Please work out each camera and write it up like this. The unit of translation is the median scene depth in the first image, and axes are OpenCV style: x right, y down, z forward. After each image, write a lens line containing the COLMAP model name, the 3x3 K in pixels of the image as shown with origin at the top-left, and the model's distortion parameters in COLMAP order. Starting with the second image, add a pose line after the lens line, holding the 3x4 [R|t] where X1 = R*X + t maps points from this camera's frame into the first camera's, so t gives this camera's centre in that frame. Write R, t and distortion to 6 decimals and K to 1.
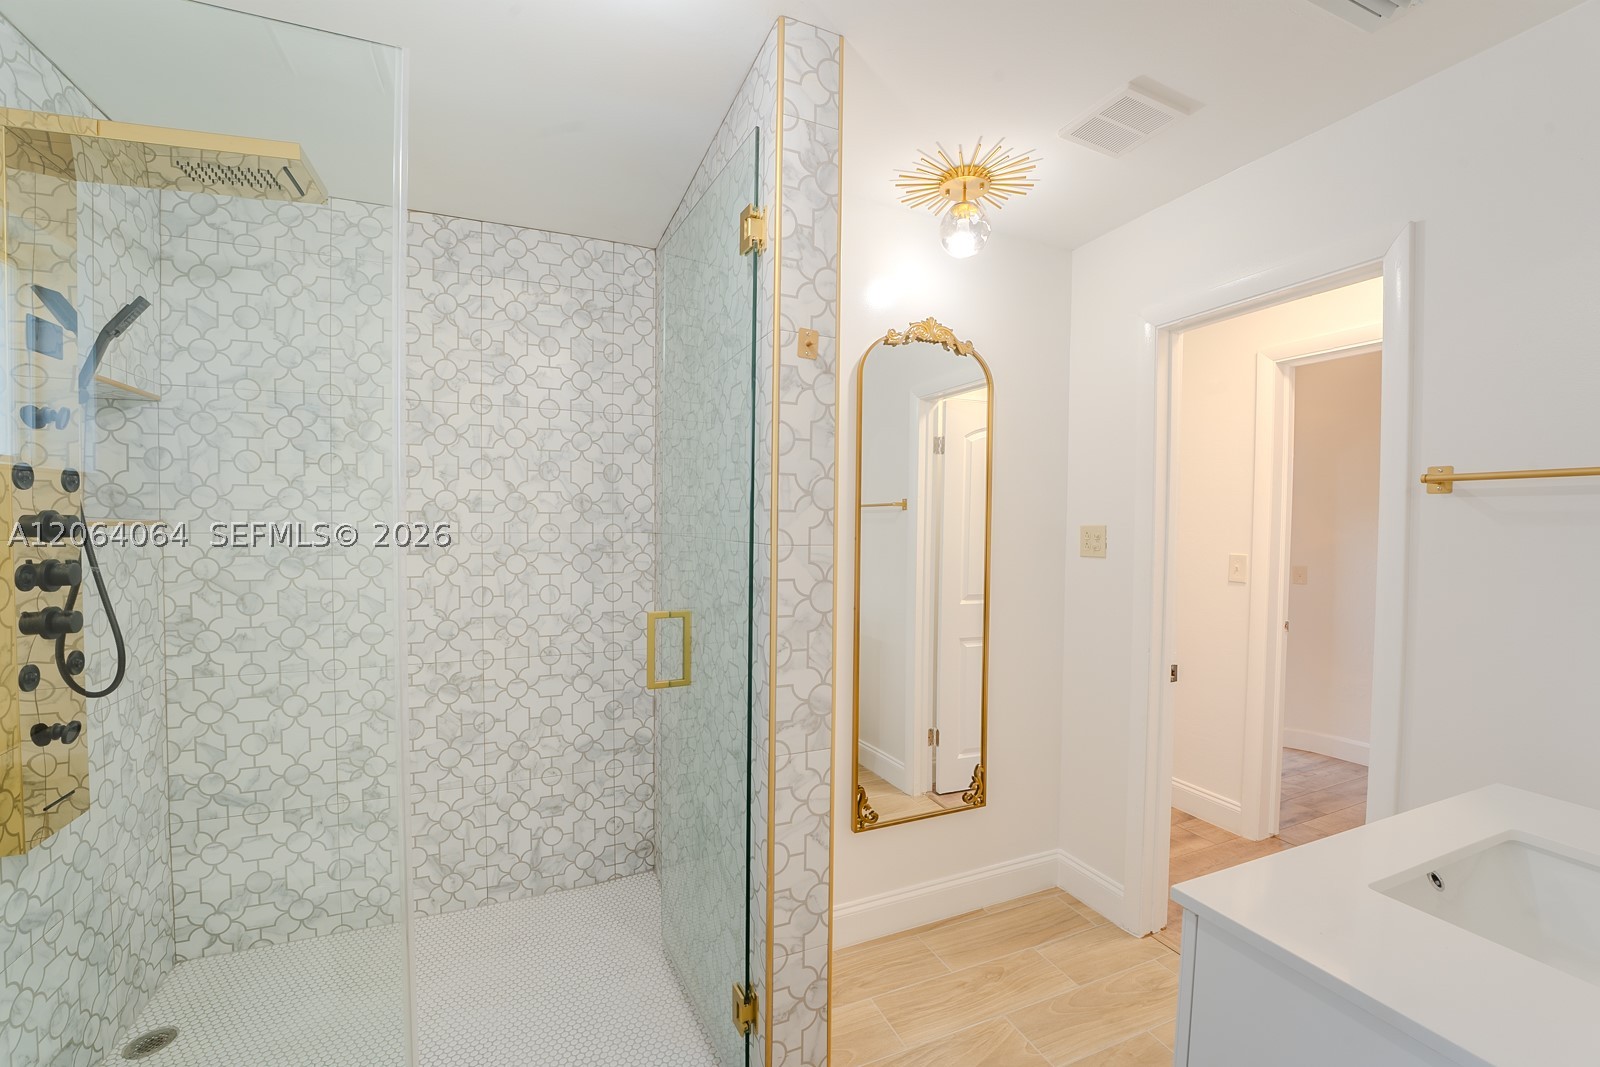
lens RADIAL K [[658.3, 0, 783.7], [0, 658.3, 535.2], [0, 0, 1]] dist [-0.033530, 0.005911]
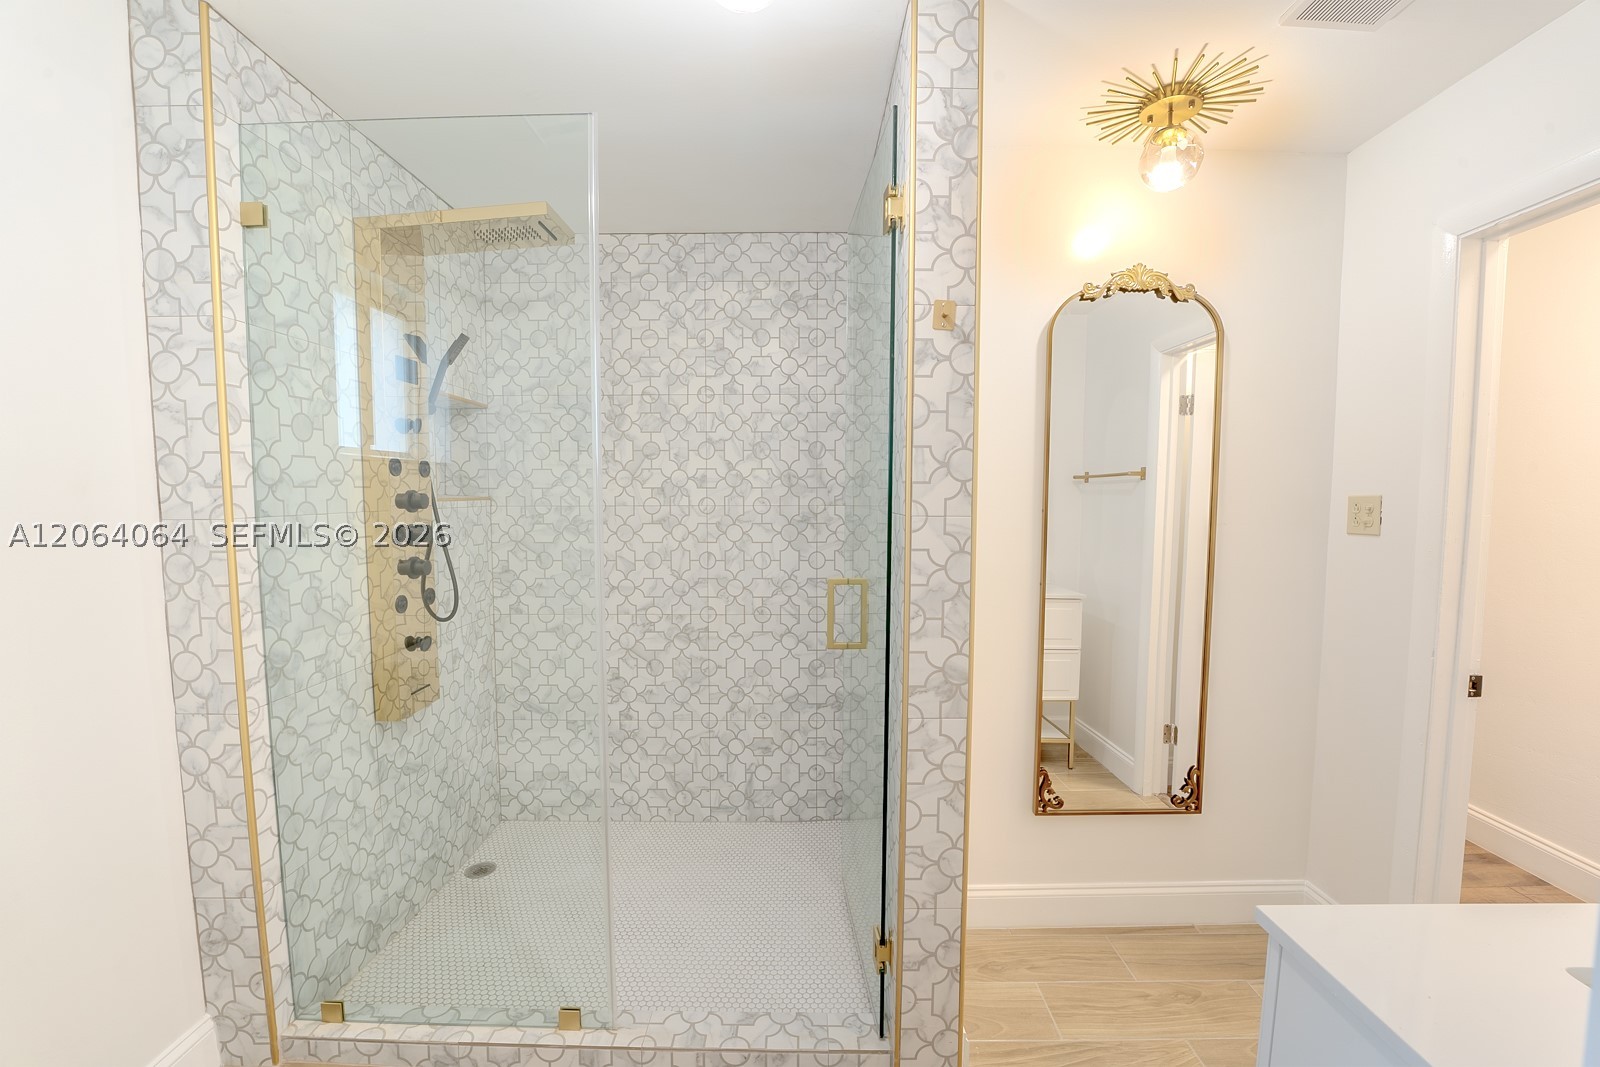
lens RADIAL K [[658.3, 0, 795.5], [0, 658.3, 533.4], [0, 0, 1]] dist [-0.033530, 0.005911]
pose [[0.917899, 0.014745, -0.396541, 0.169471], [-0.000177, 0.999324, 0.036750, 0.003433], [0.396815, -0.033662, 0.917281, -0.013208]]
